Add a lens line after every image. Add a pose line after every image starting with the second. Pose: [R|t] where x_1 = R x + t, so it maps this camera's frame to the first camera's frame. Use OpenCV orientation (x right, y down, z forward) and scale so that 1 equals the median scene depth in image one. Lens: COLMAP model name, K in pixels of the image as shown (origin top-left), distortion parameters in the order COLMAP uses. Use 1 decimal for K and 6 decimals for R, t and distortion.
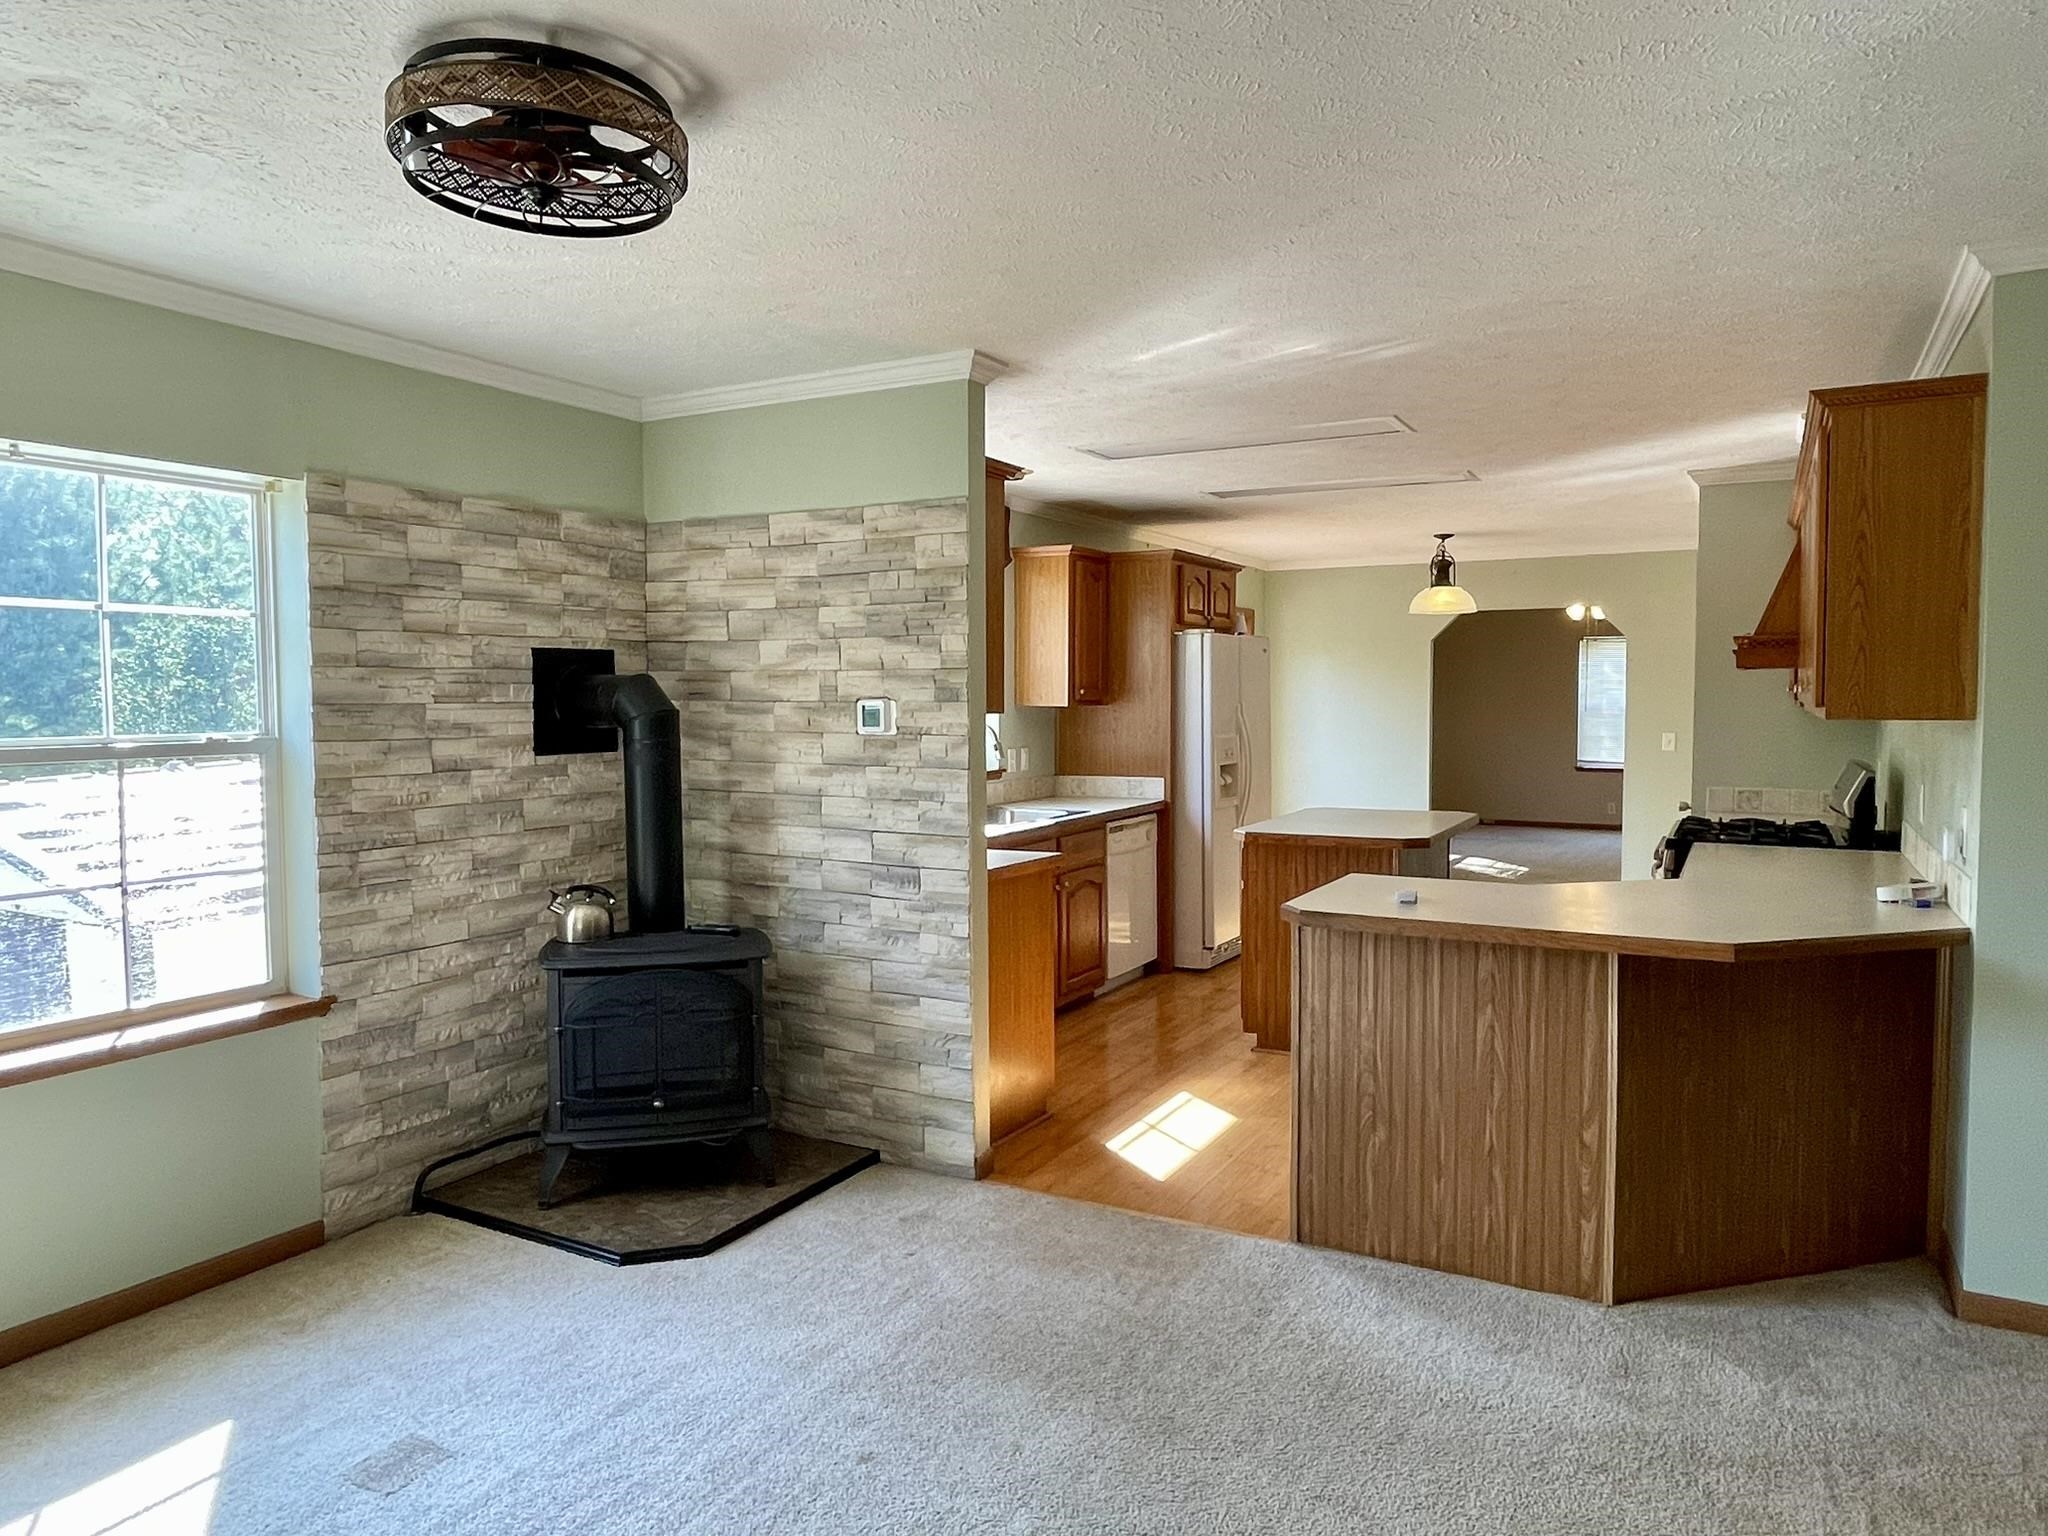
lens RADIAL K [[1310.4, 0, 1015.7], [0, 1310.4, 758.2], [0, 0, 1]] dist [0.000275, 0.001532]
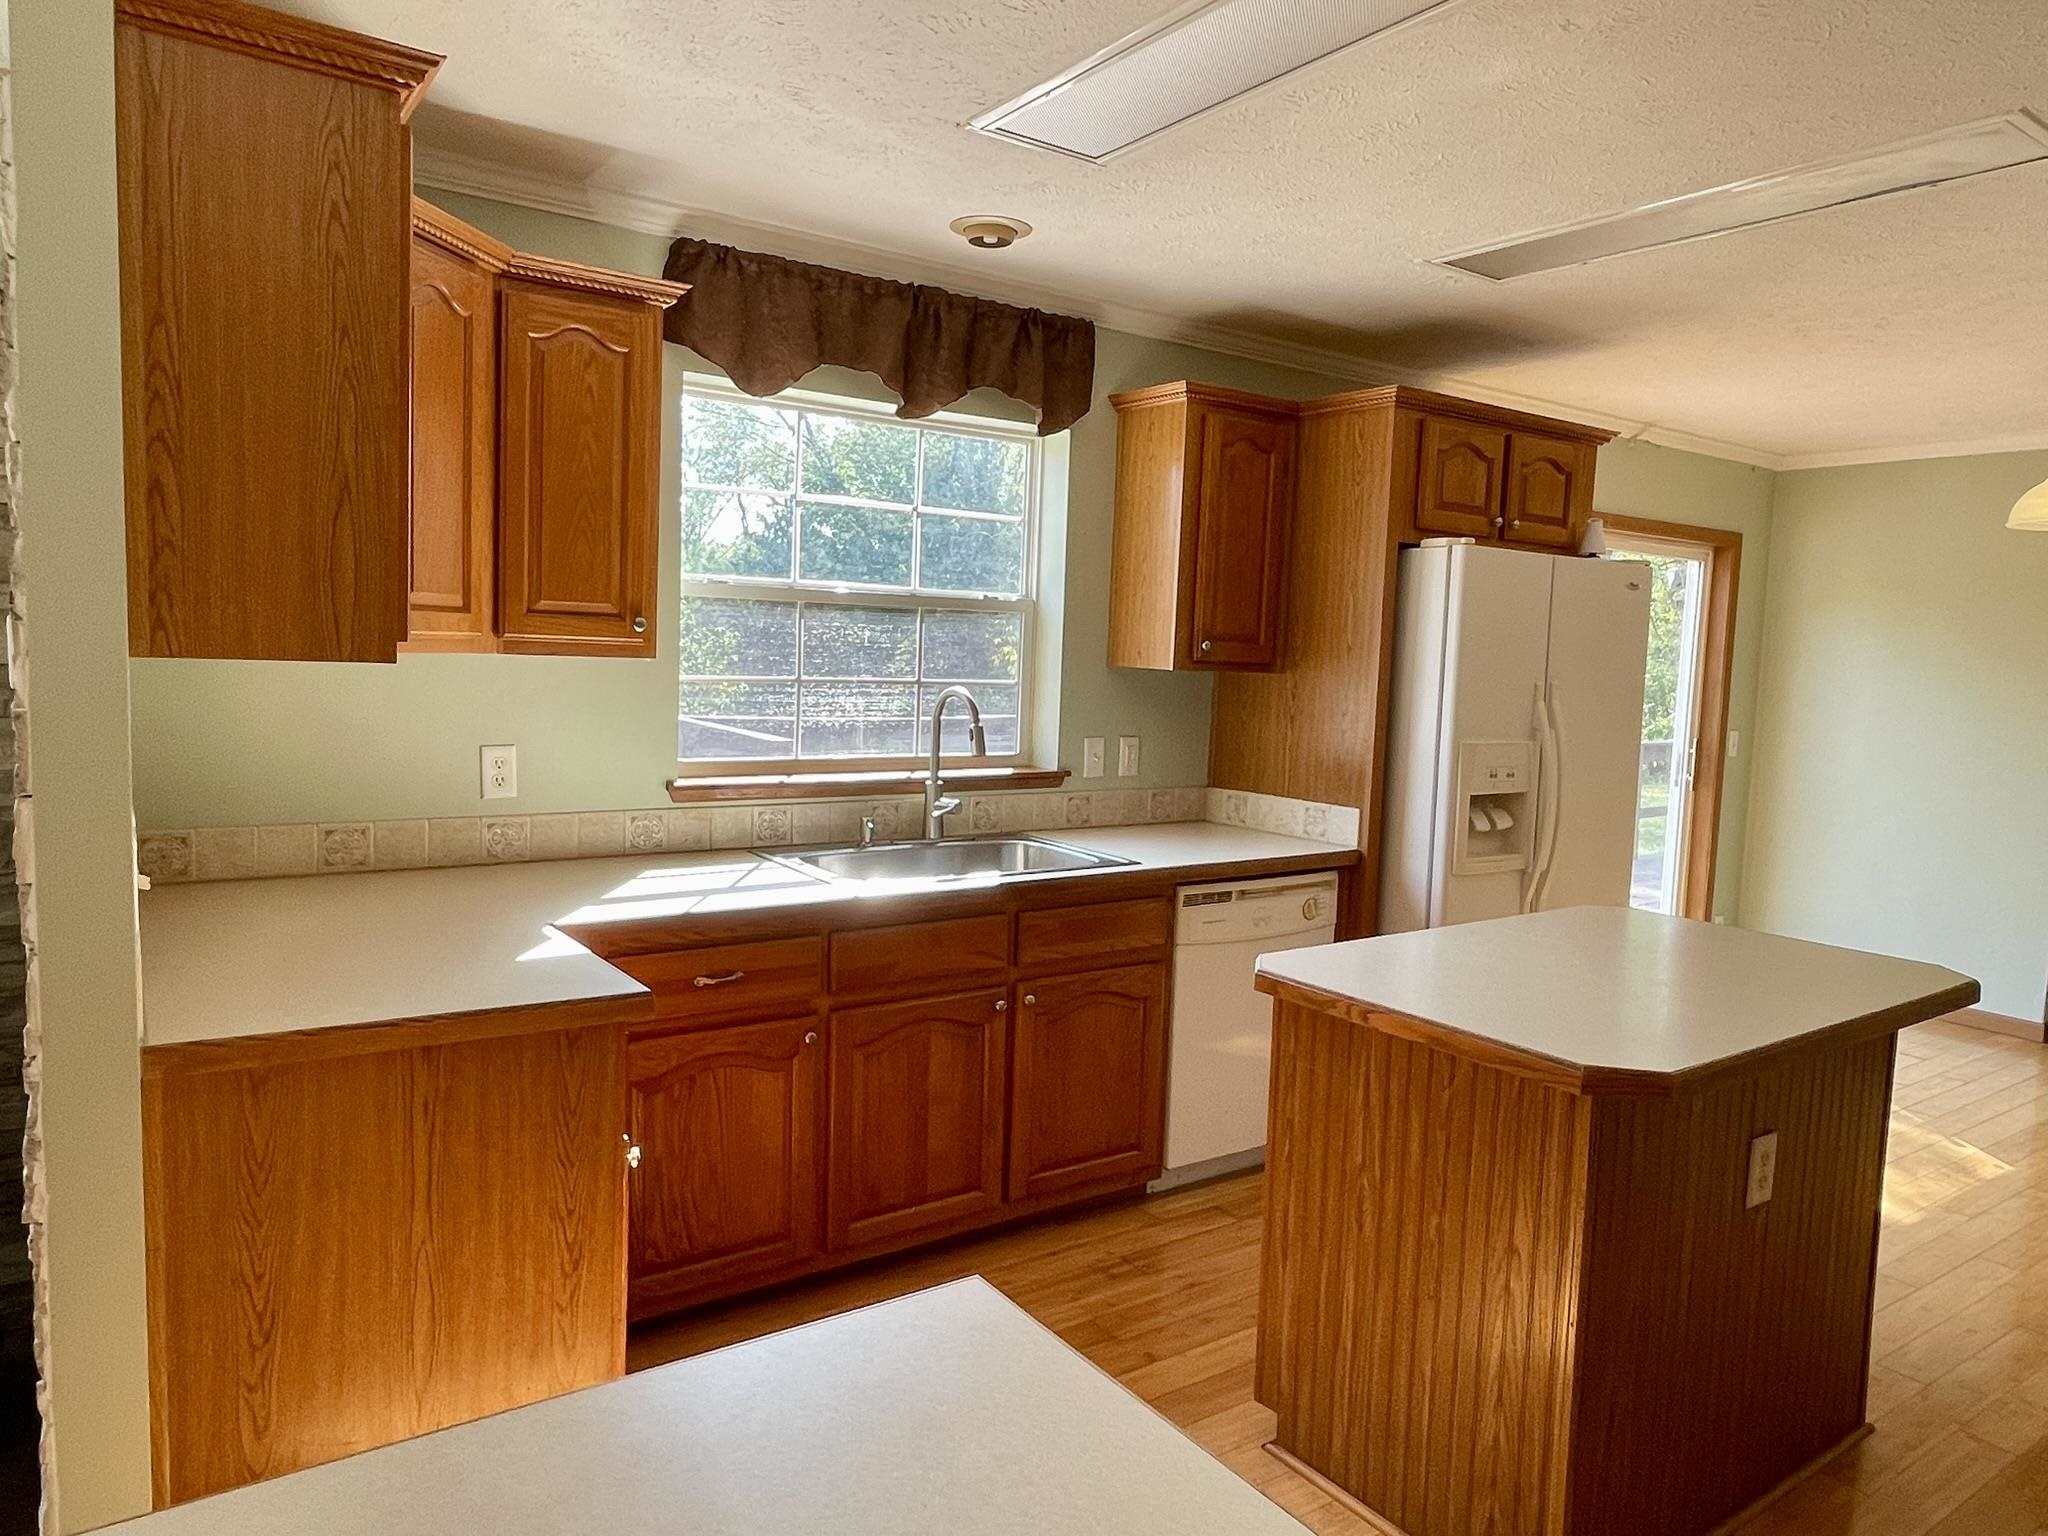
lens RADIAL K [[1310.4, 0, 1032.3], [0, 1310.4, 759.6], [0, 0, 1]] dist [0.000275, 0.001532]
pose [[0.898827, 0.074631, -0.431903, 0.385041], [-0.061834, 0.997133, 0.043620, -0.036275], [0.433920, -0.012500, 0.900865, 0.760085]]
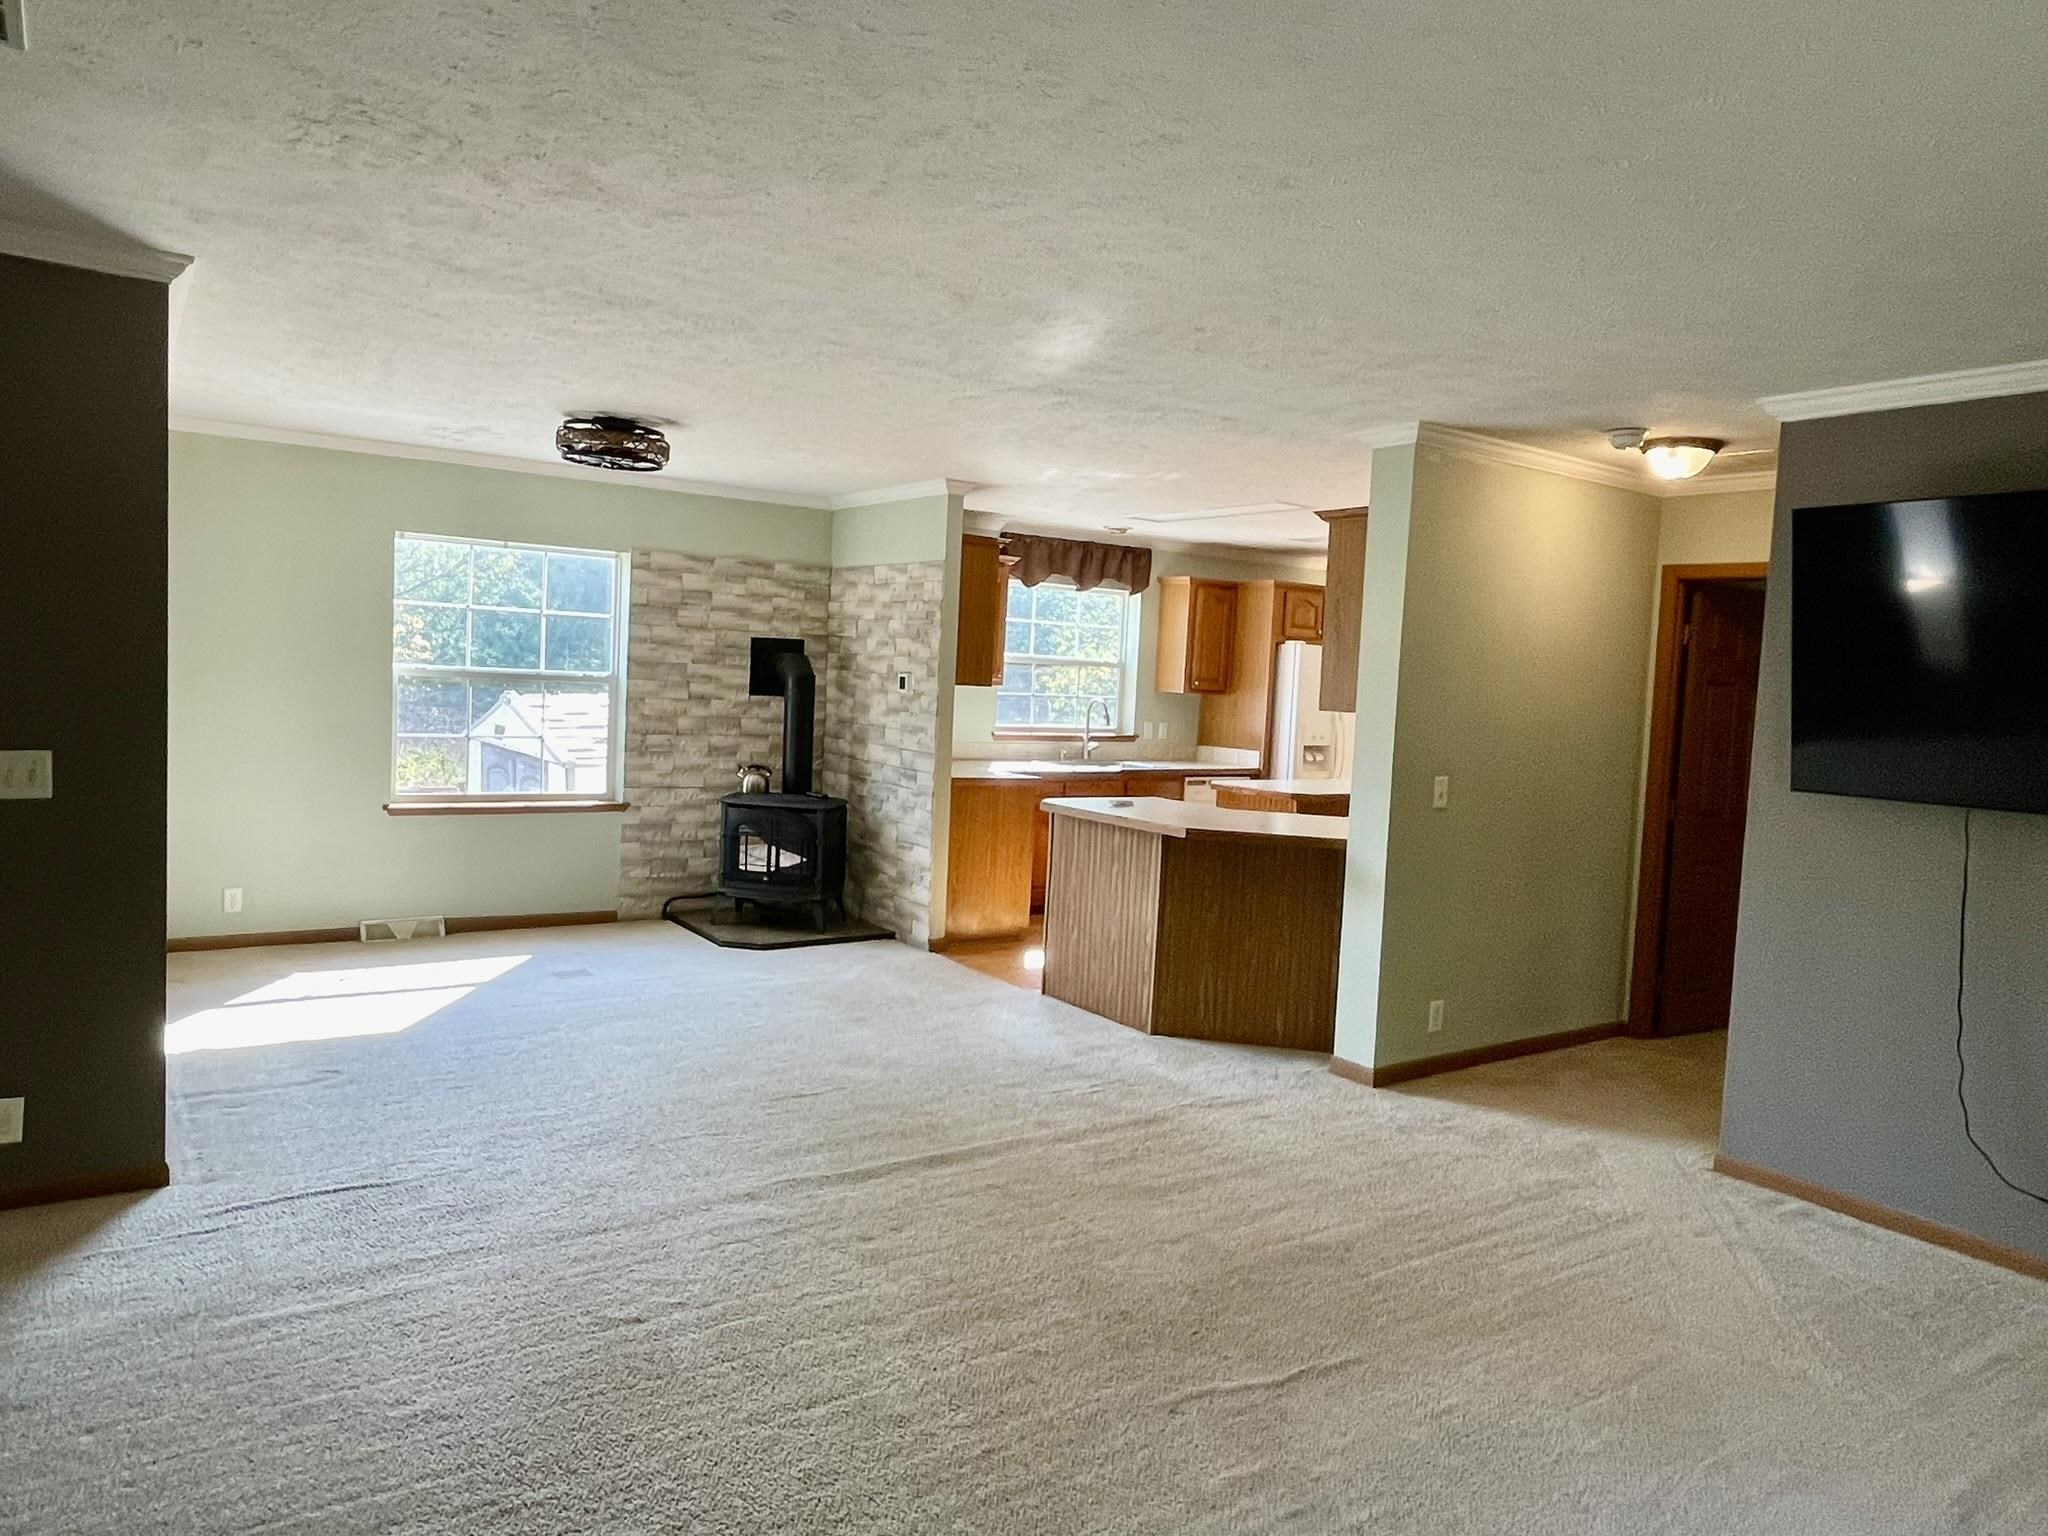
lens RADIAL K [[1310.4, 0, 1022.6], [0, 1310.4, 751.8], [0, 0, 1]] dist [0.000275, 0.001532]
pose [[0.898958, 0.074760, -0.431607, 0.802497], [-0.074585, 0.997064, 0.017357, 0.017324], [0.431638, 0.016589, 0.901895, -0.515005]]
